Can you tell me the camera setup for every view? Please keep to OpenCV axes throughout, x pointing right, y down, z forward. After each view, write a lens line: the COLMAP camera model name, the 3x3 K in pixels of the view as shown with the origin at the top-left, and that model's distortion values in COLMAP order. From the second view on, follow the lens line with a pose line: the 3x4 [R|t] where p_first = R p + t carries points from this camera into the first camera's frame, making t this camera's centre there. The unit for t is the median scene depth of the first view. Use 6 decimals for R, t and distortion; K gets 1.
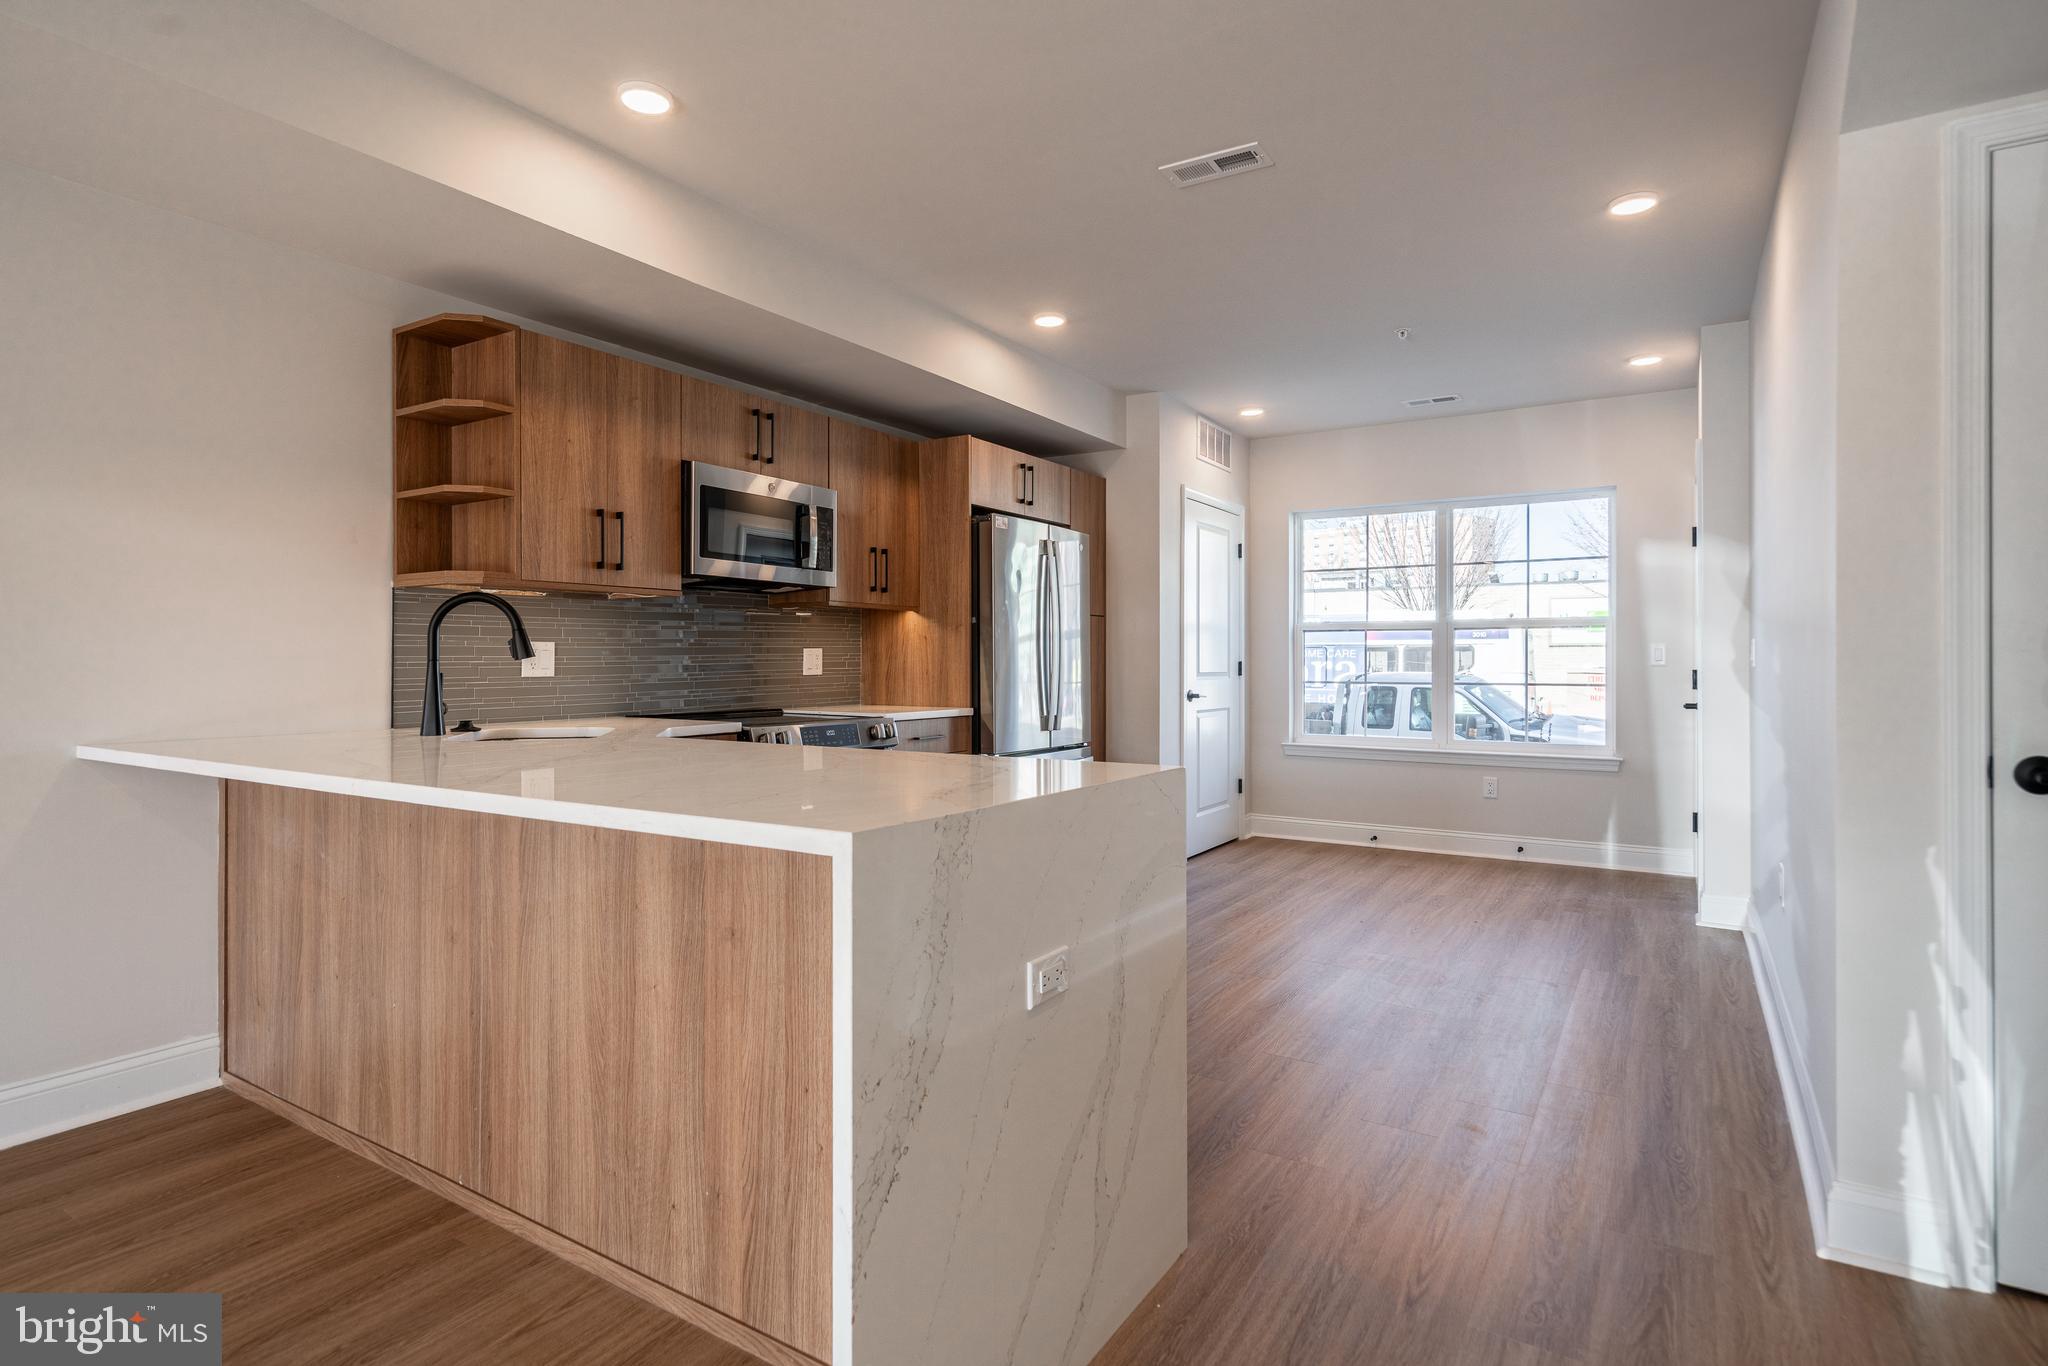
lens RADIAL K [[1064.4, 0, 1021.6], [0, 1064.4, 677.8], [0, 0, 1]] dist [0.006657, -0.000343]
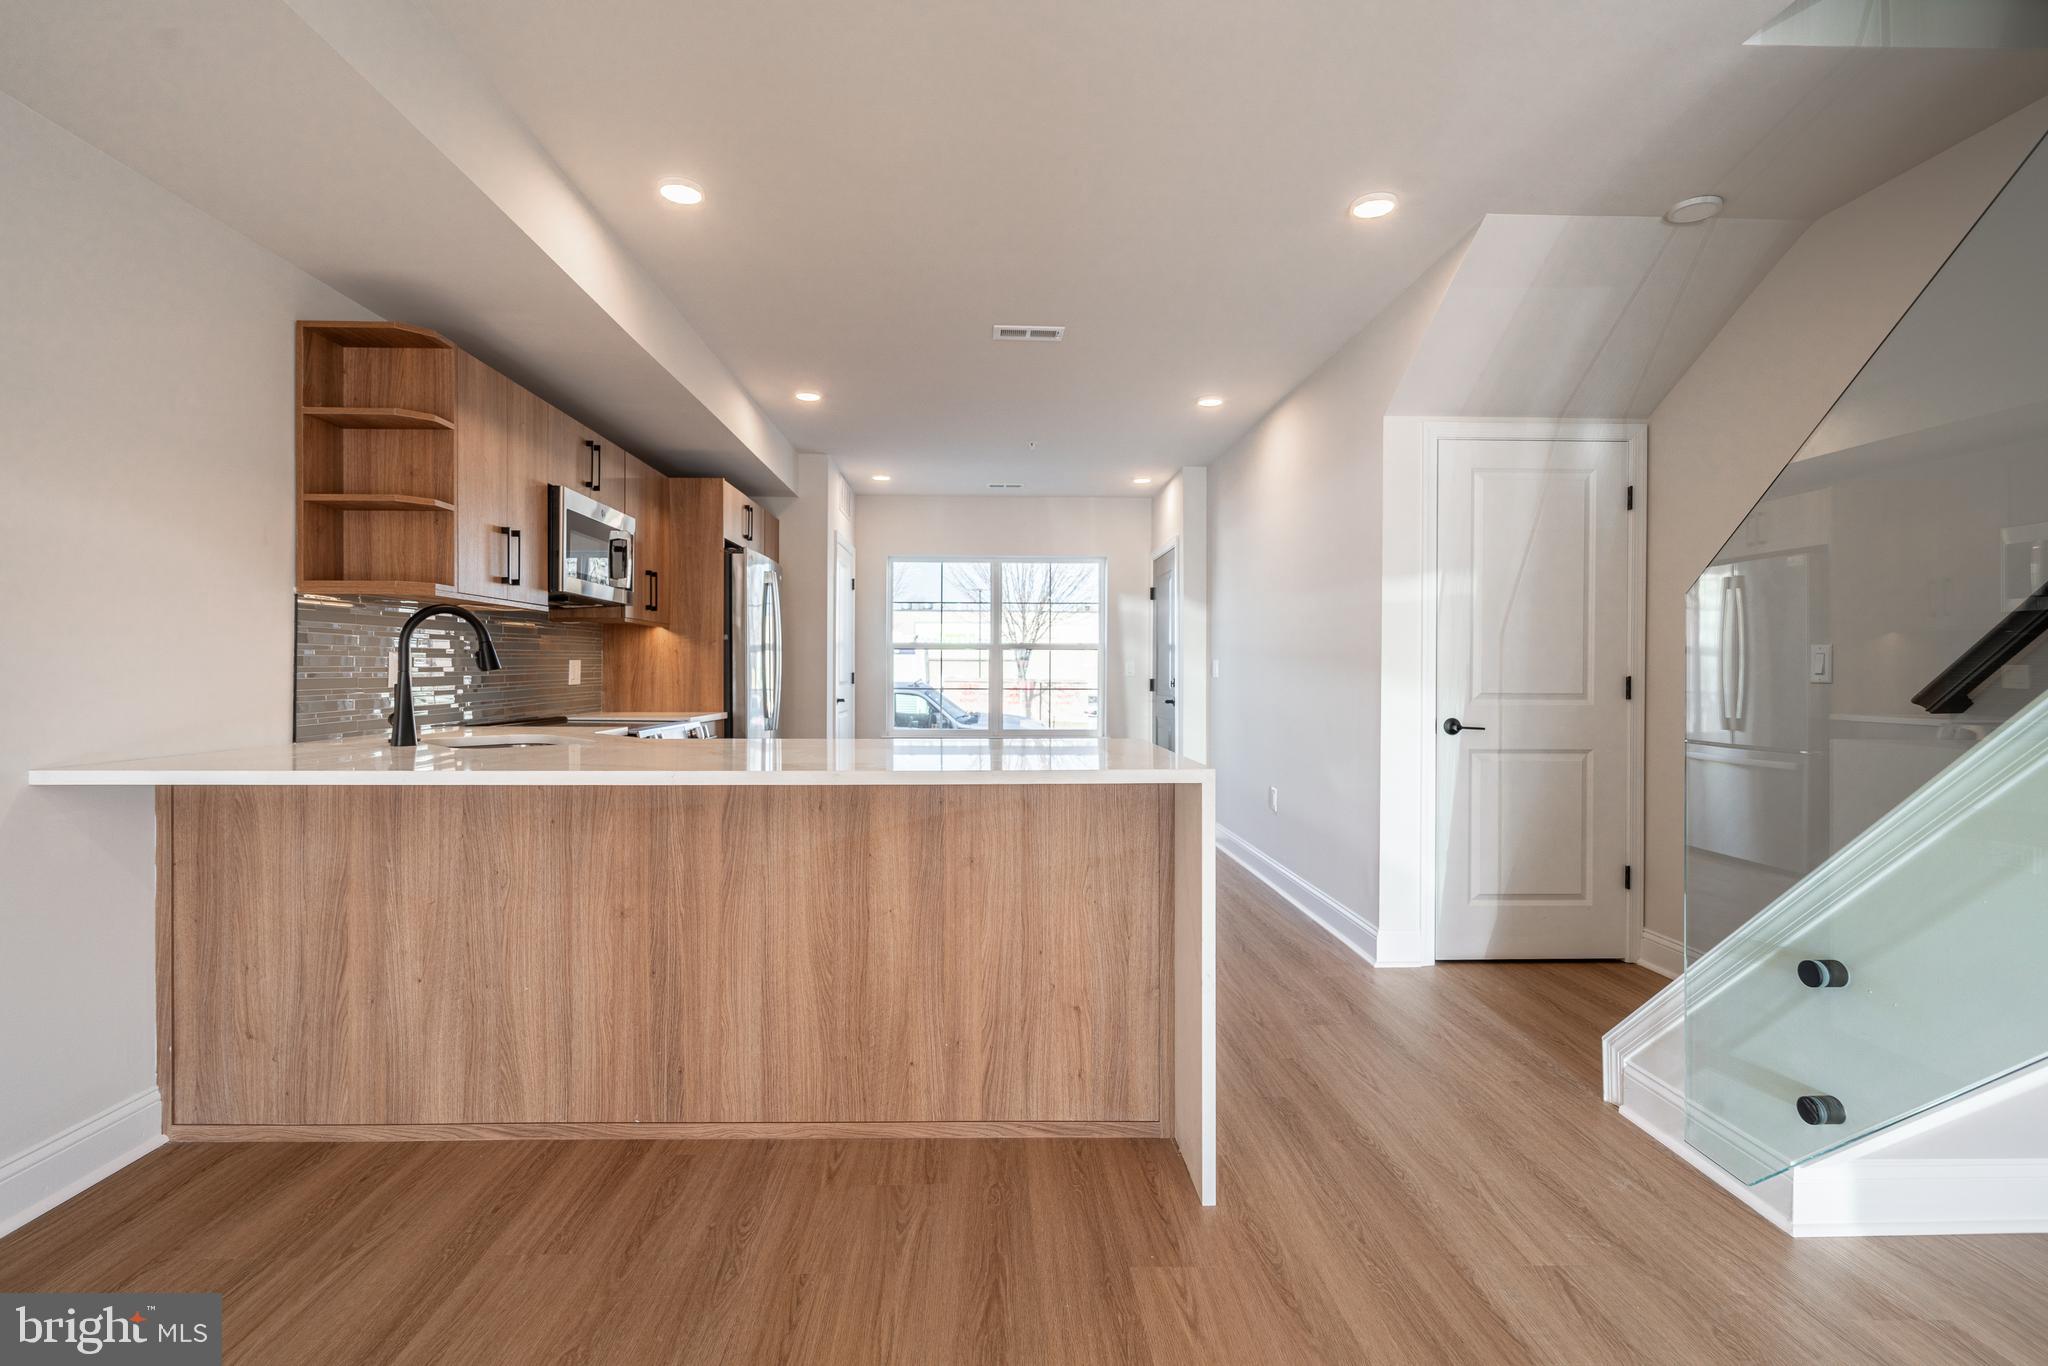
lens RADIAL K [[944.1, 0, 1024.6], [0, 944.1, 695.2], [0, 0, 1]] dist [0.004774, 0.001900]
pose [[0.823549, -0.011131, 0.567136, -0.686136], [0.005392, 0.999916, 0.011796, -0.001557], [-0.567220, -0.006657, 0.823539, -0.077958]]
